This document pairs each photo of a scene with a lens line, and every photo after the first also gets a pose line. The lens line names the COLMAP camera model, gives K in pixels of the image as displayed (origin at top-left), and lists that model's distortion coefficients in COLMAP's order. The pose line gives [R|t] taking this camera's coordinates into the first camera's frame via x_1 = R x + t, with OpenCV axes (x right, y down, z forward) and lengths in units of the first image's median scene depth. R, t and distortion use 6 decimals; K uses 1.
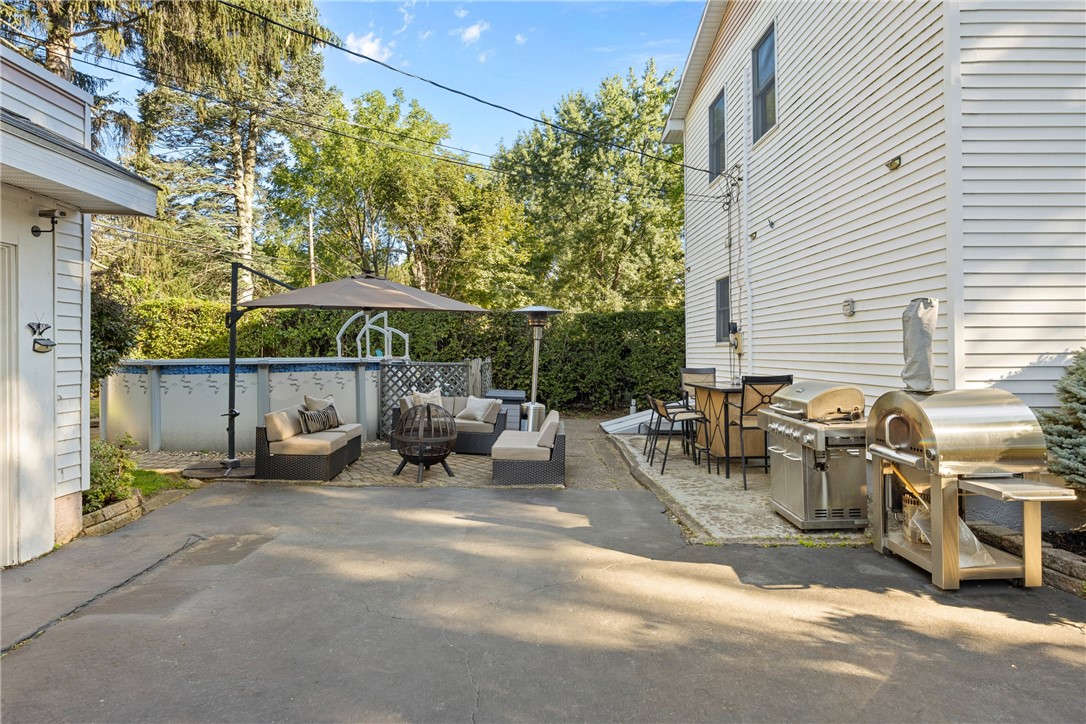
lens RADIAL K [[607.7, 0, 533.1], [0, 607.7, 347.0], [0, 0, 1]] dist [-0.004915, 0.001987]
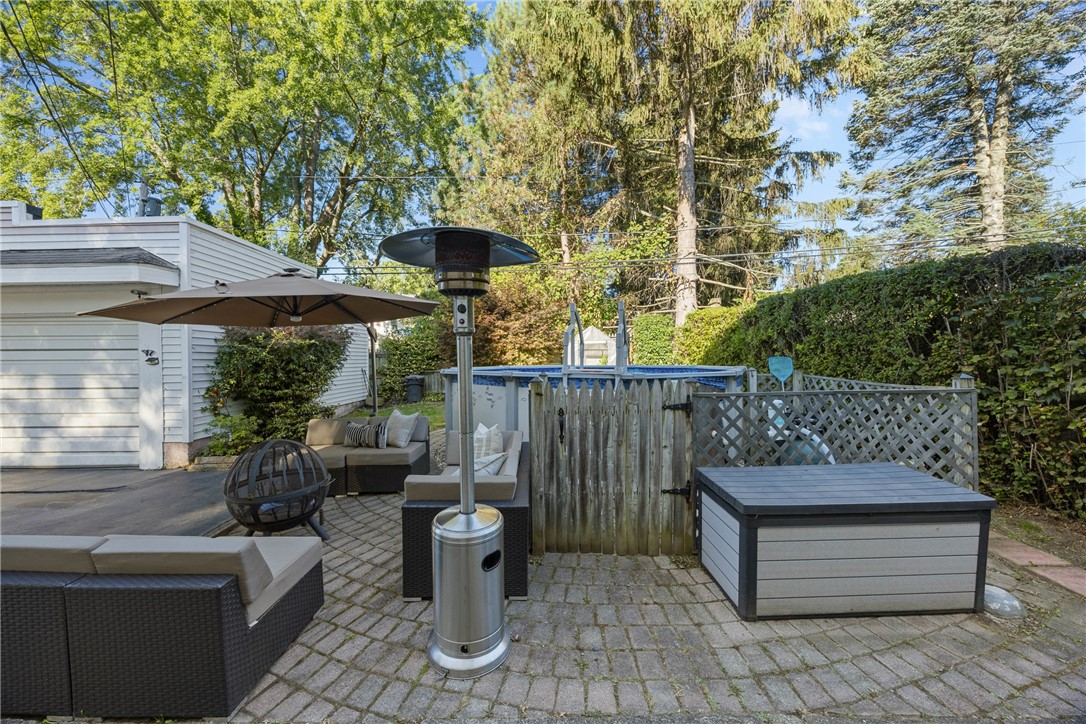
lens RADIAL K [[413.9, 0, 546.5], [0, 413.9, 361.0], [0, 0, 1]] dist [-0.005464, -0.000037]
pose [[0.014080, 0.013350, -0.999812, 0.268516], [0.016087, 0.999778, 0.013576, -0.000254], [0.999771, -0.016275, 0.013862, 1.173089]]
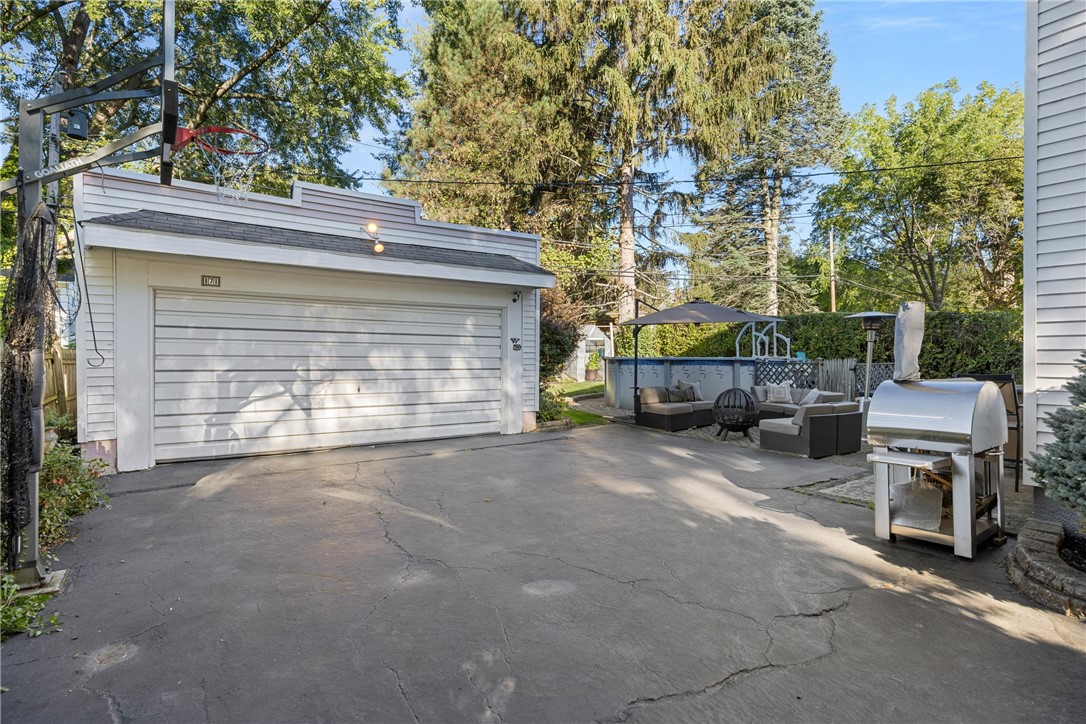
lens RADIAL K [[554.7, 0, 539.5], [0, 554.7, 360.2], [0, 0, 1]] dist [-0.003883, -0.000762]
pose [[0.575482, 0.013856, -0.817697, 0.551781], [-0.001578, 0.999873, 0.015832, 0.007697], [0.817813, -0.007821, 0.575431, -0.104110]]
